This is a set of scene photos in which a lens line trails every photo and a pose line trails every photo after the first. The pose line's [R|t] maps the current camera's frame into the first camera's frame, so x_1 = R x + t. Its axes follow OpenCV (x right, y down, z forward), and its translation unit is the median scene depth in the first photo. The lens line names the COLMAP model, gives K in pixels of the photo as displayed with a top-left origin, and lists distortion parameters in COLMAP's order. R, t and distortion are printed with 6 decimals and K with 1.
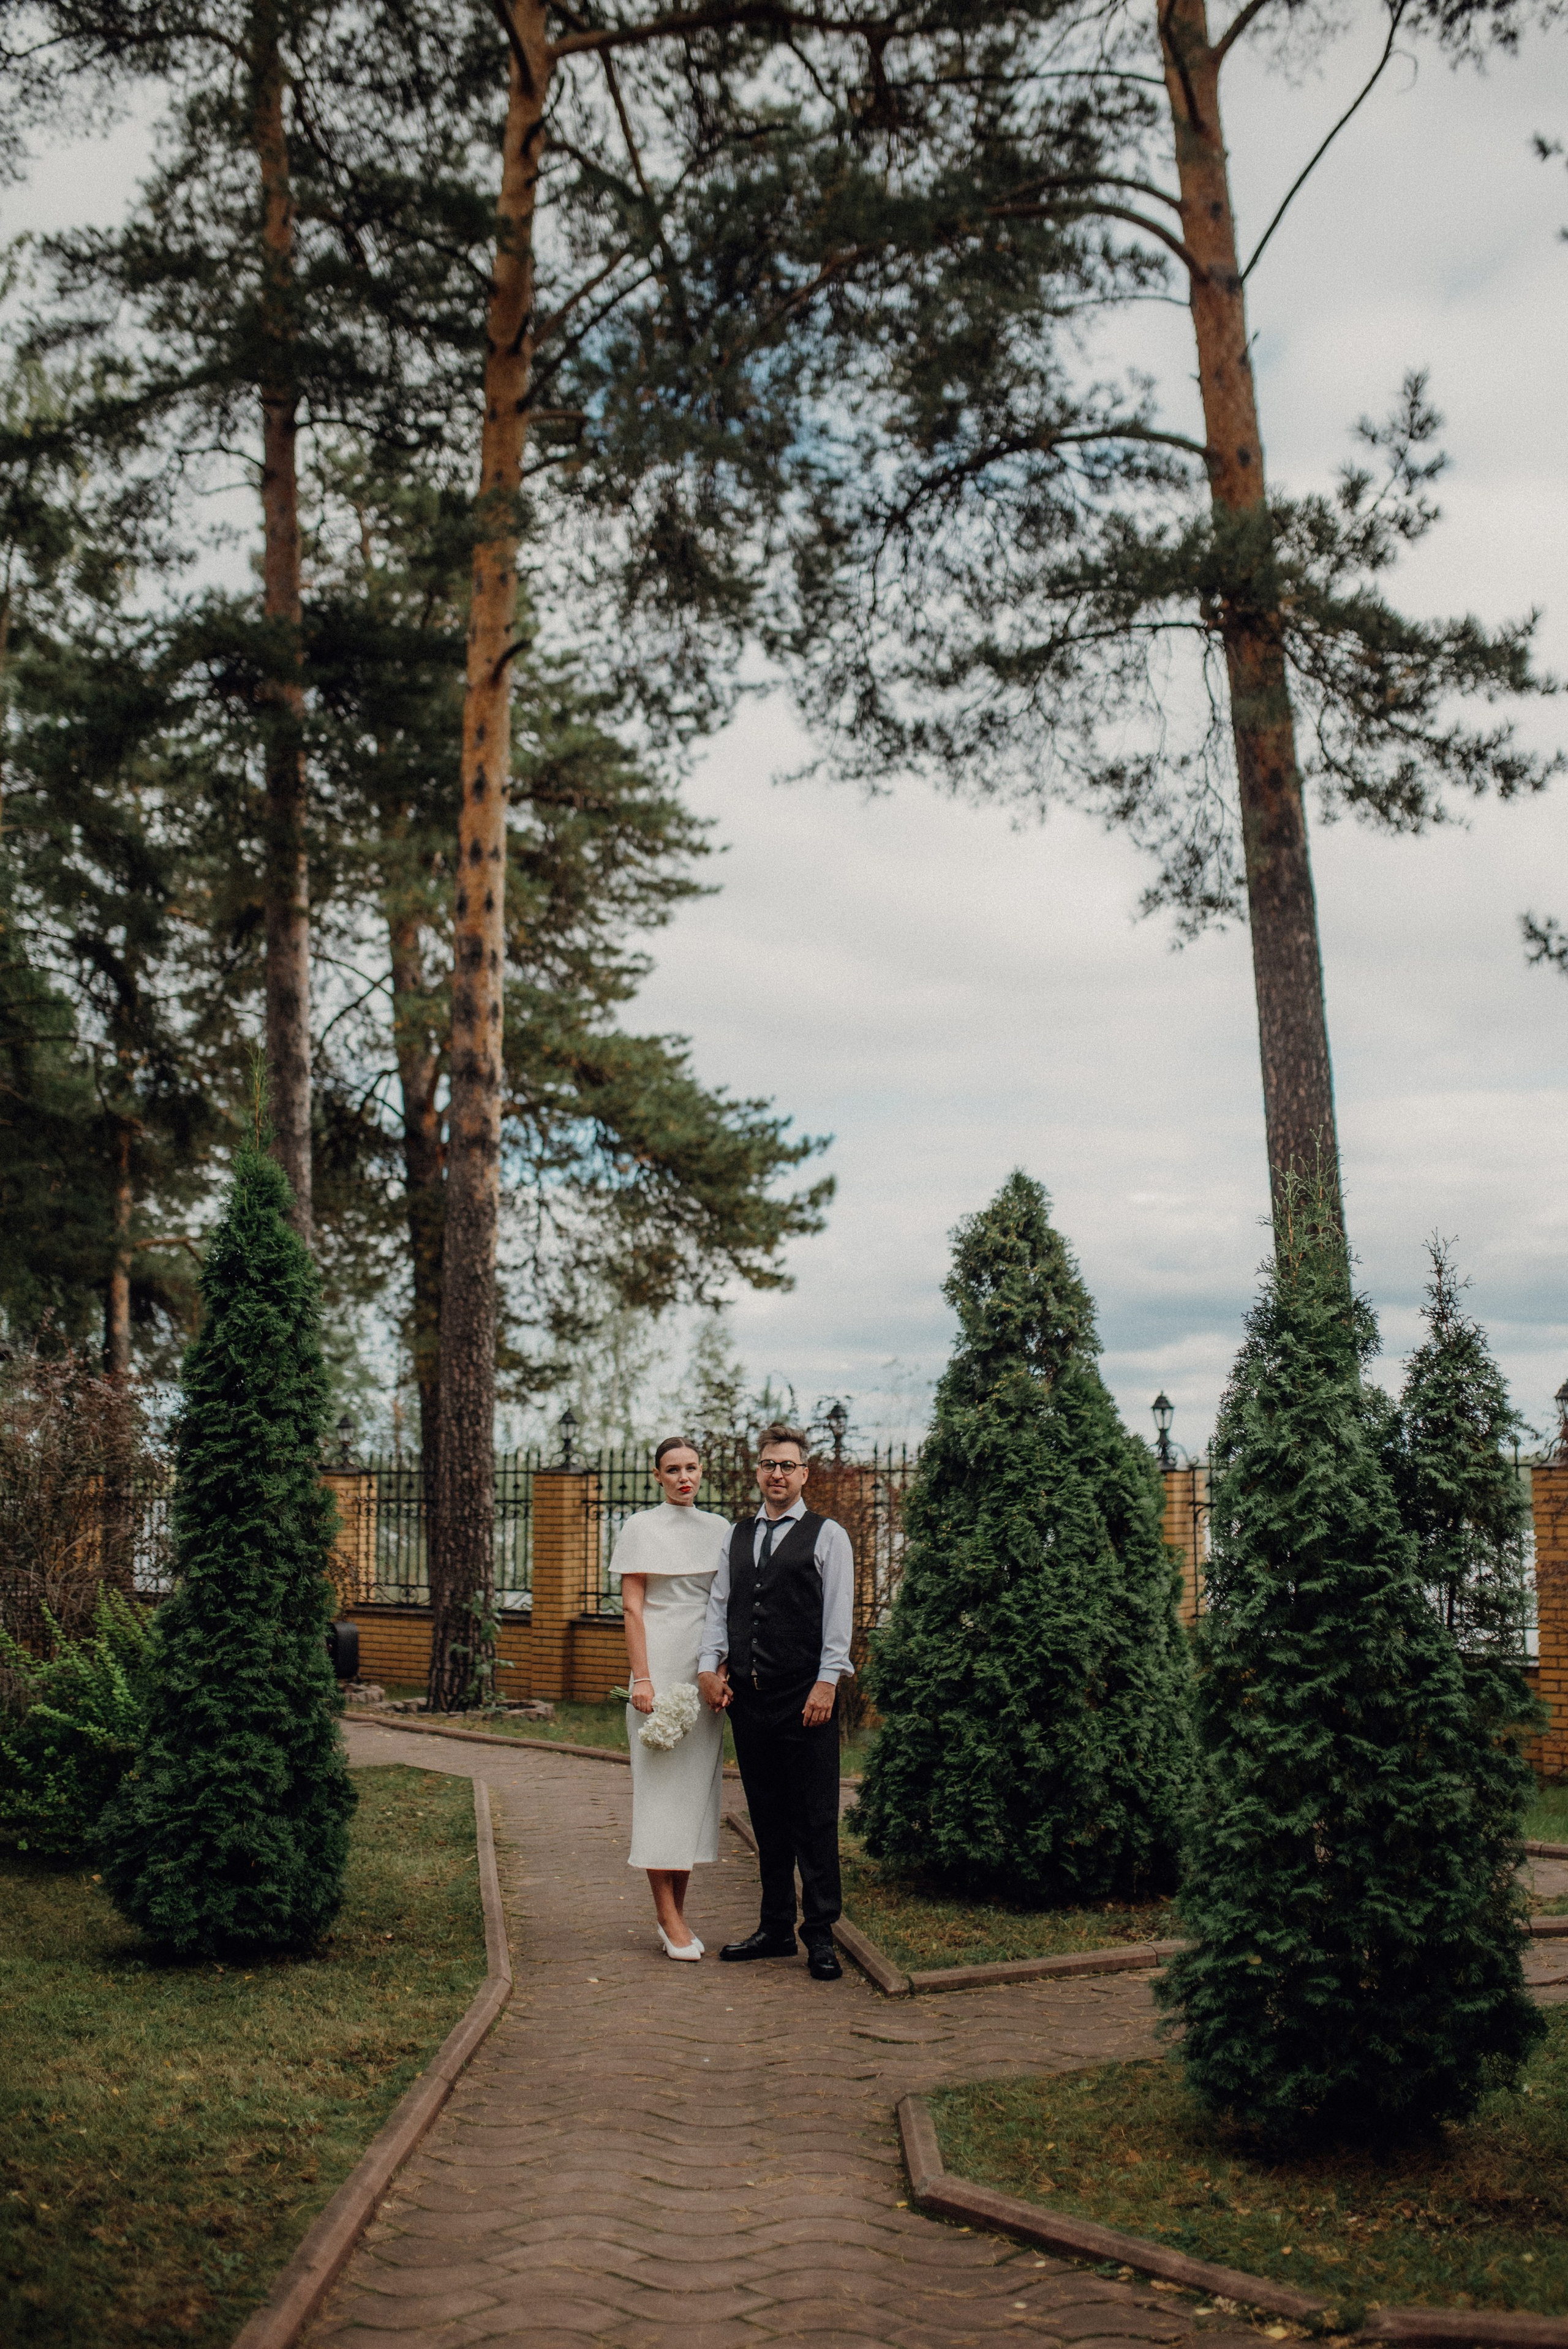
lens RADIAL K [[2212.7, 0, 784.0], [0, 2212.7, 1174.5], [0, 0, 1]] dist [-0.057917, 0.084686]
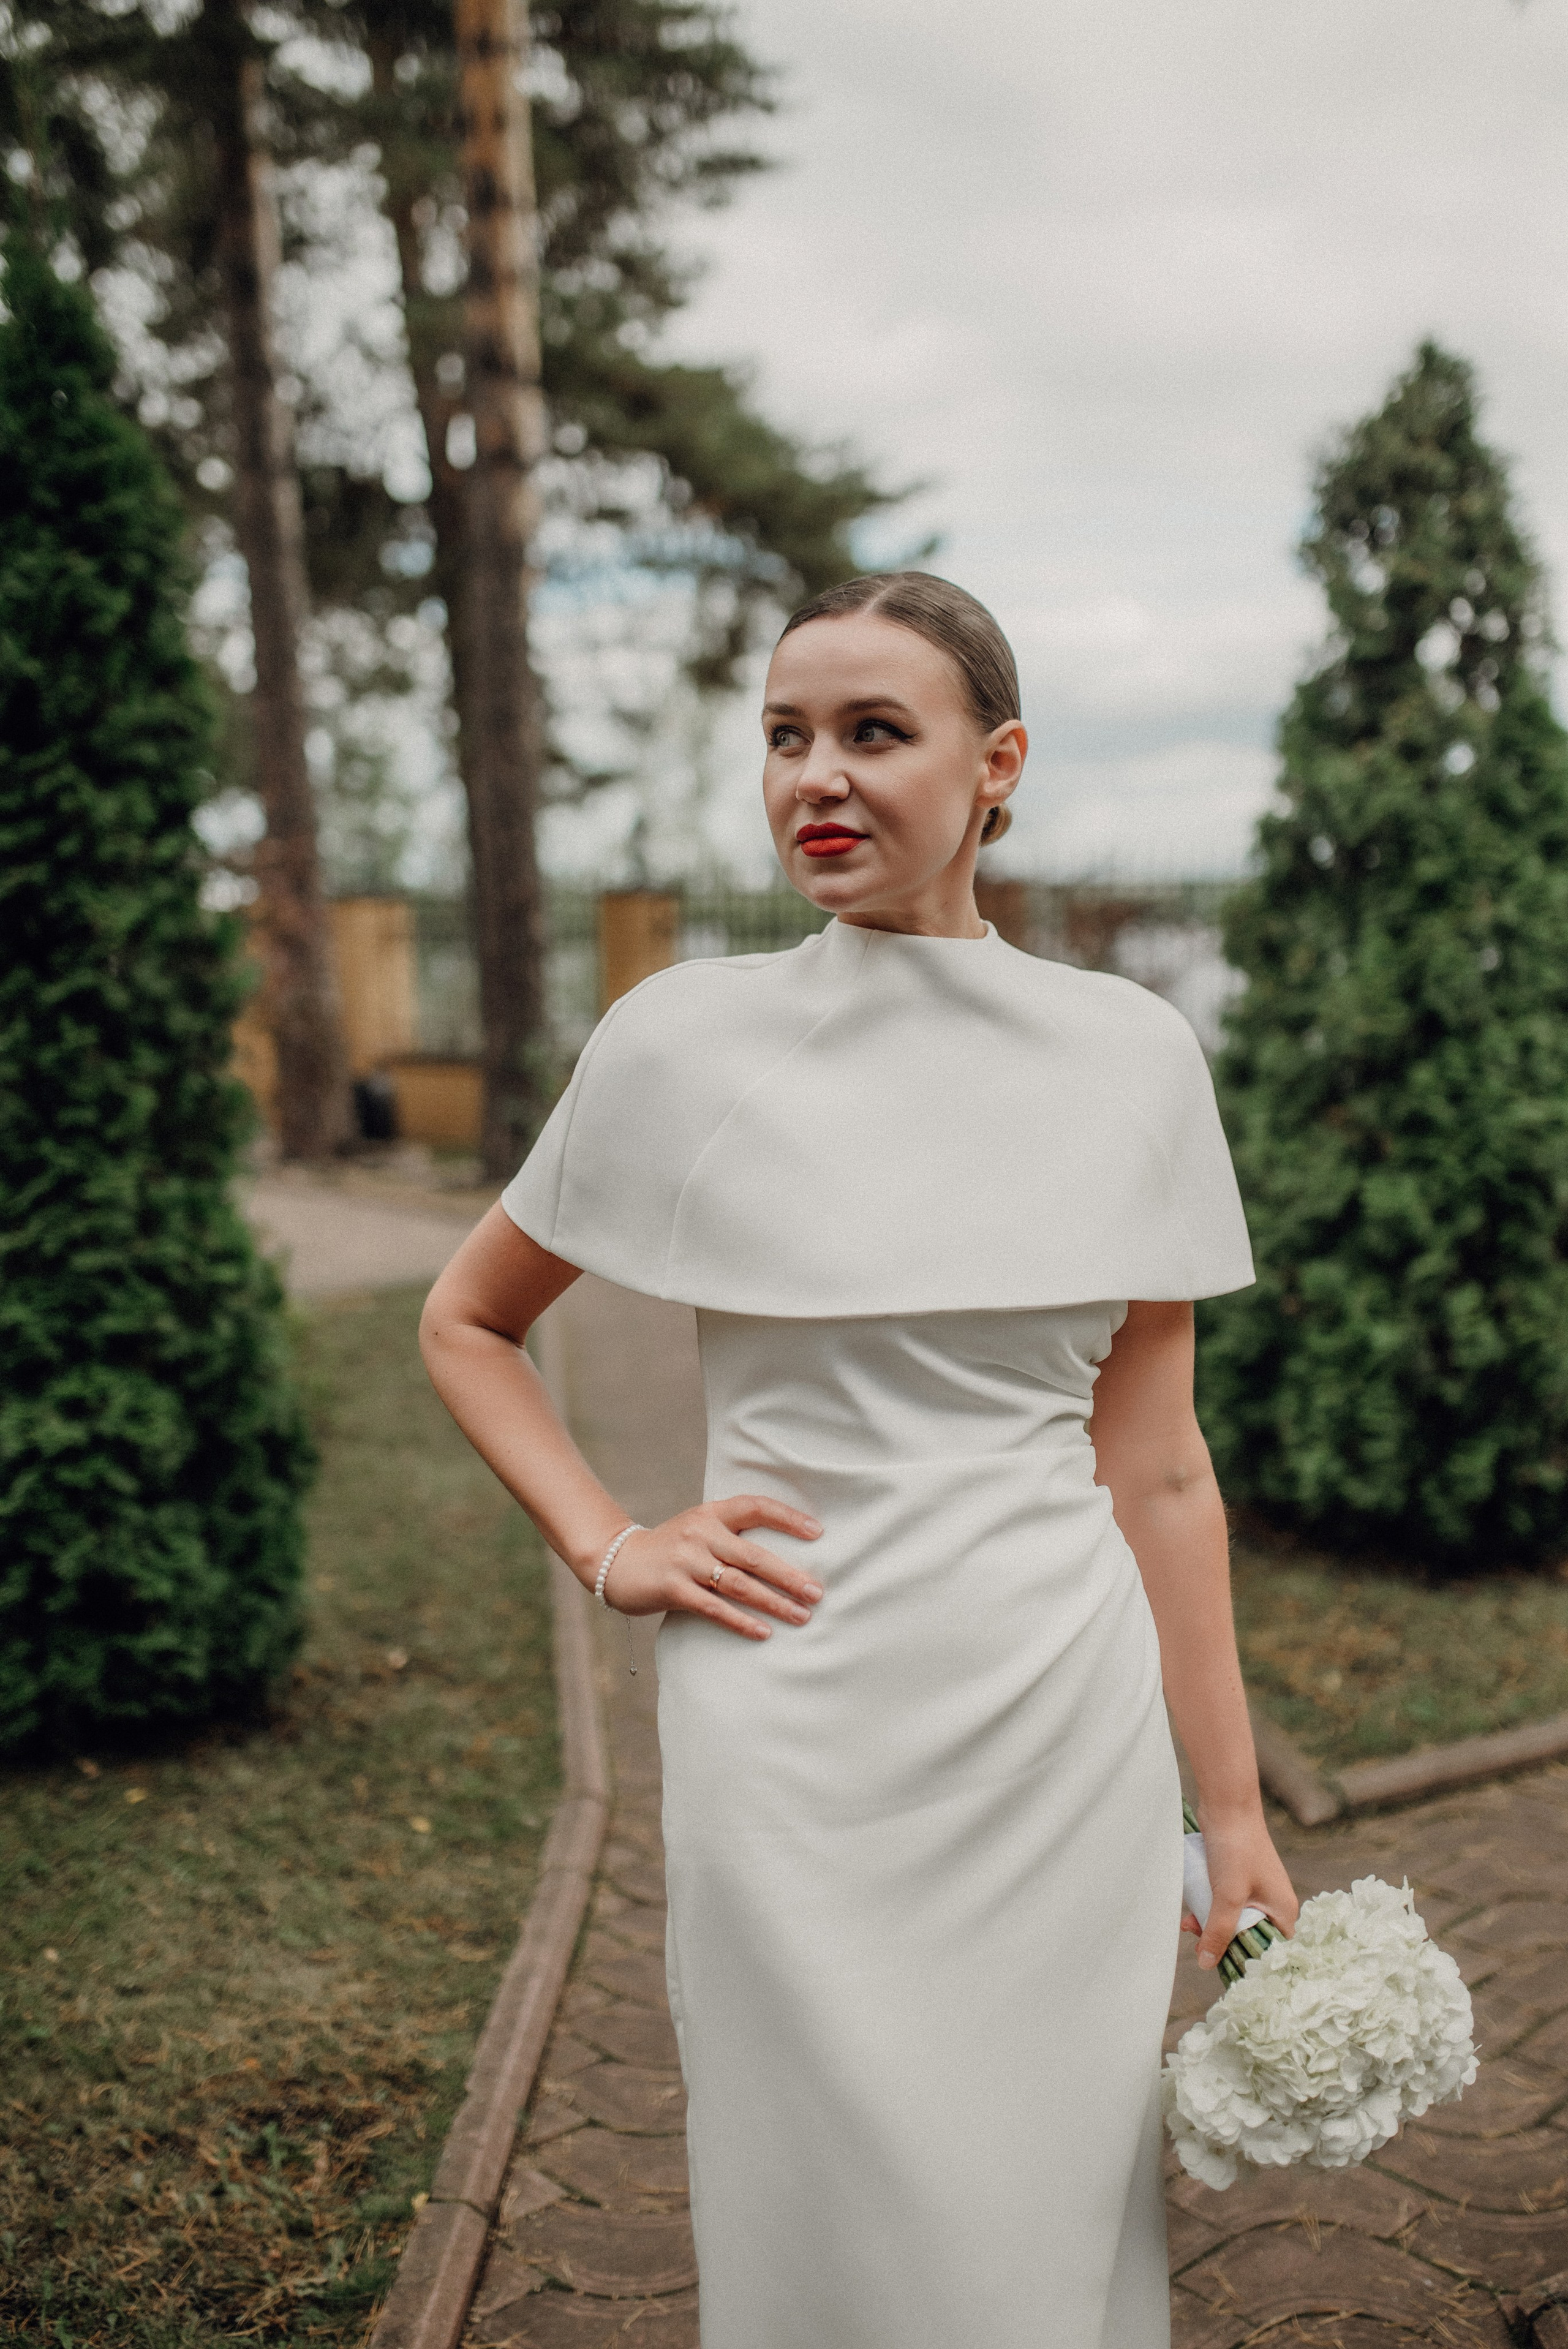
lens RADIAL K [[2257.3, 0, 788.6], [0, 2257.3, 1181.4], [0, 0, 1]] dist [-0.030584, 0.011429]
pose [[0.999496, -0.015420, -0.027735, -0.031585], [0.022059, 0.965922, 0.257893, 0.038105], [0.022813, -0.258375, 0.965775, 0.258269]]
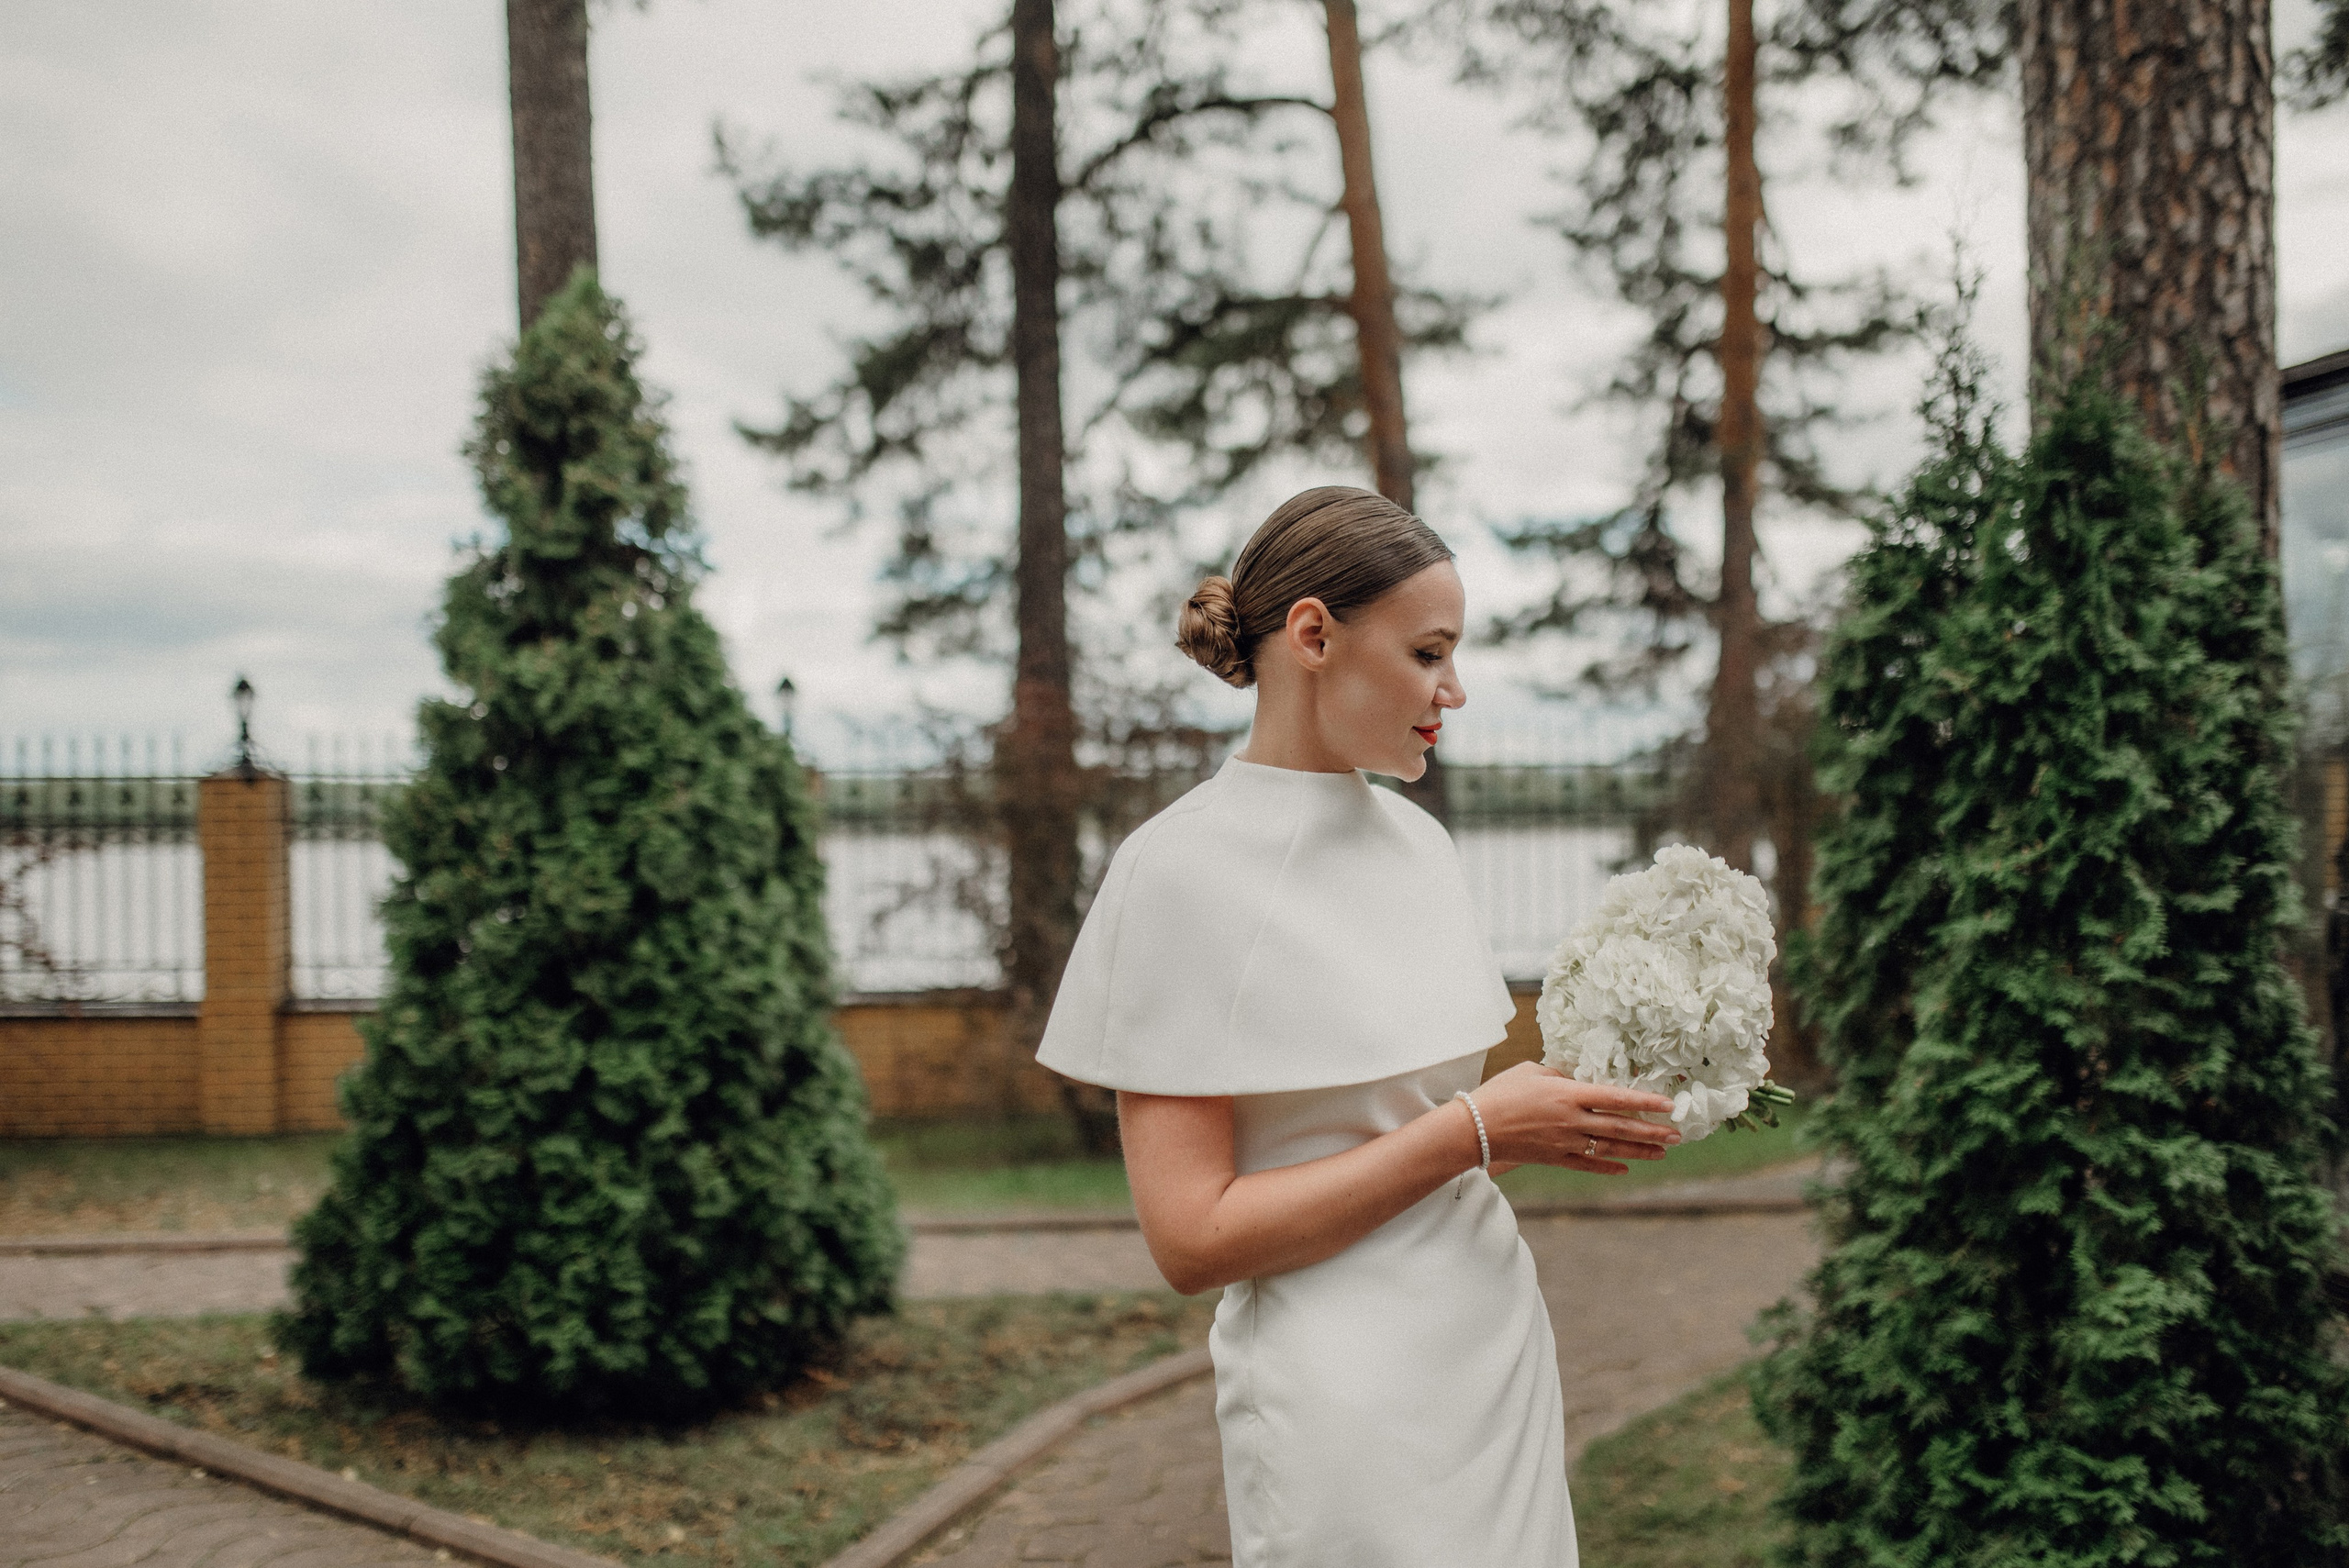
lens RADIAL K [[2292.1, 0, 1176.9], [0, 2292.1, 793.7], [0, 0, 1]] dist [-0.049100, 0.015373]
pose [[0.743704, -0.007242, 0.668470, -0.135877], [-0.081065, 0.991585, 0.100931, 0.044109], [-0.663576, -0.129252, 0.736858, 0.270001]]
